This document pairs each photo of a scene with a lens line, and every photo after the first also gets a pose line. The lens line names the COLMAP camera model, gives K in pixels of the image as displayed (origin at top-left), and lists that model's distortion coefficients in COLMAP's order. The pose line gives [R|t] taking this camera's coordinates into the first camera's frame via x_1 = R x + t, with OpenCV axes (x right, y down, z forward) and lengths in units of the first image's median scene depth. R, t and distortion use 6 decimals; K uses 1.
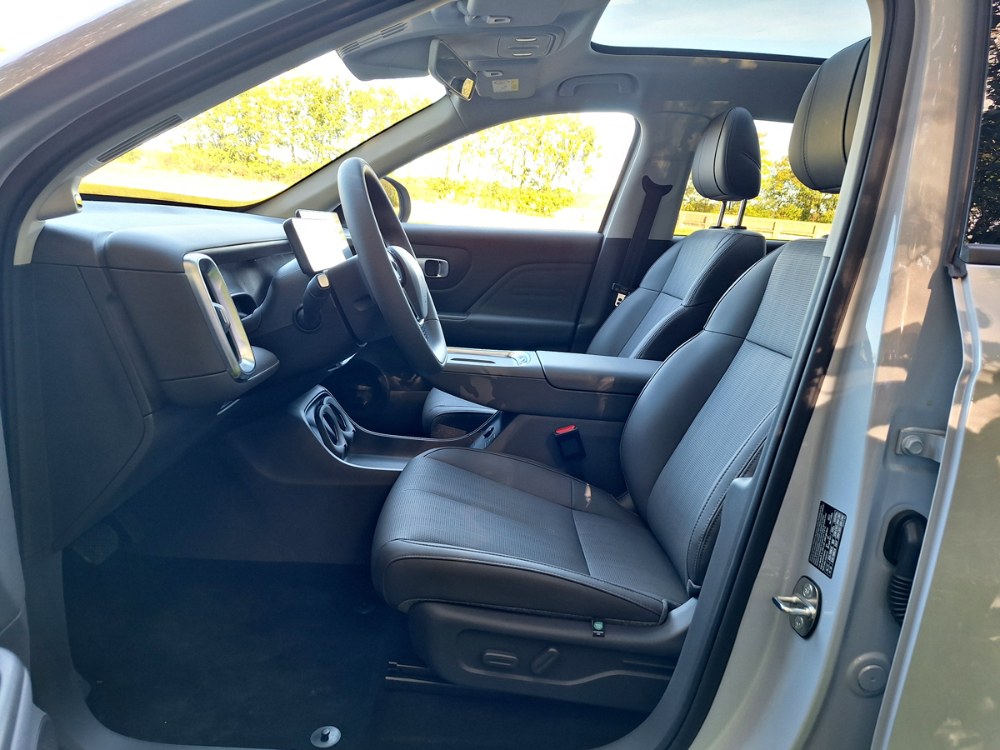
lens RADIAL K [[706.8, 0, 506.3], [0, 706.8, 375.5], [0, 0, 1]] dist [0.096778, -0.135416]
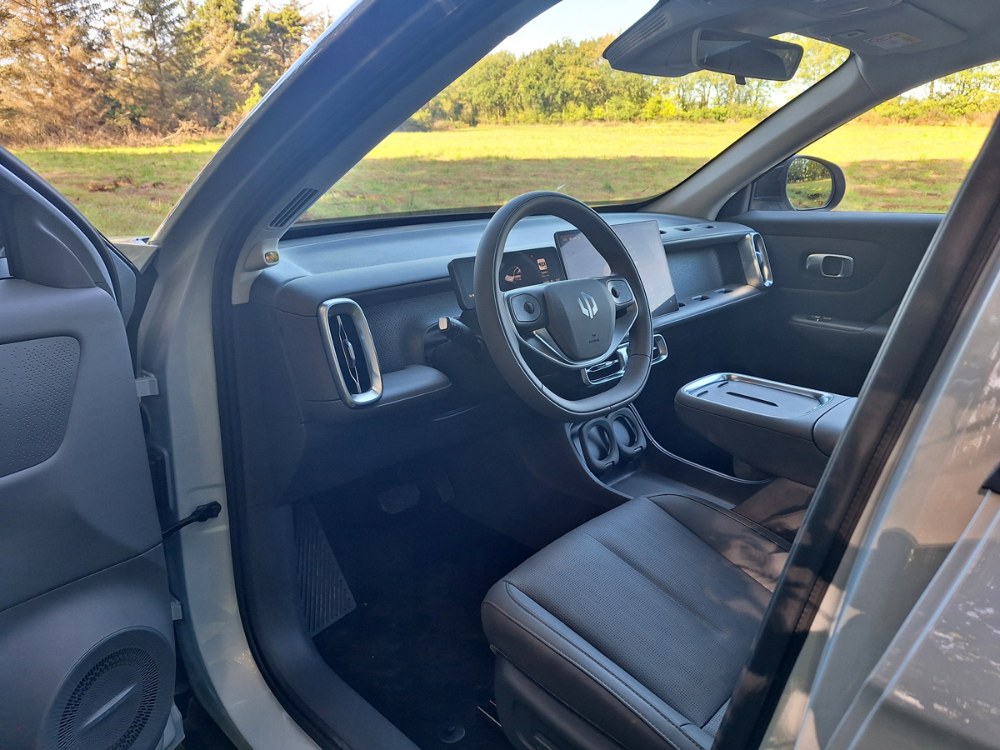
lens RADIAL K [[706.8, 0, 506.3], [0, 706.8, 375.5], [0, 0, 1]] dist [0.096778, -0.135416]
pose [[0.696741, 0.149478, -0.701576, 0.431481], [-0.102343, 0.988756, 0.109026, -0.142116], [0.709985, -0.004162, 0.704205, 0.257082]]
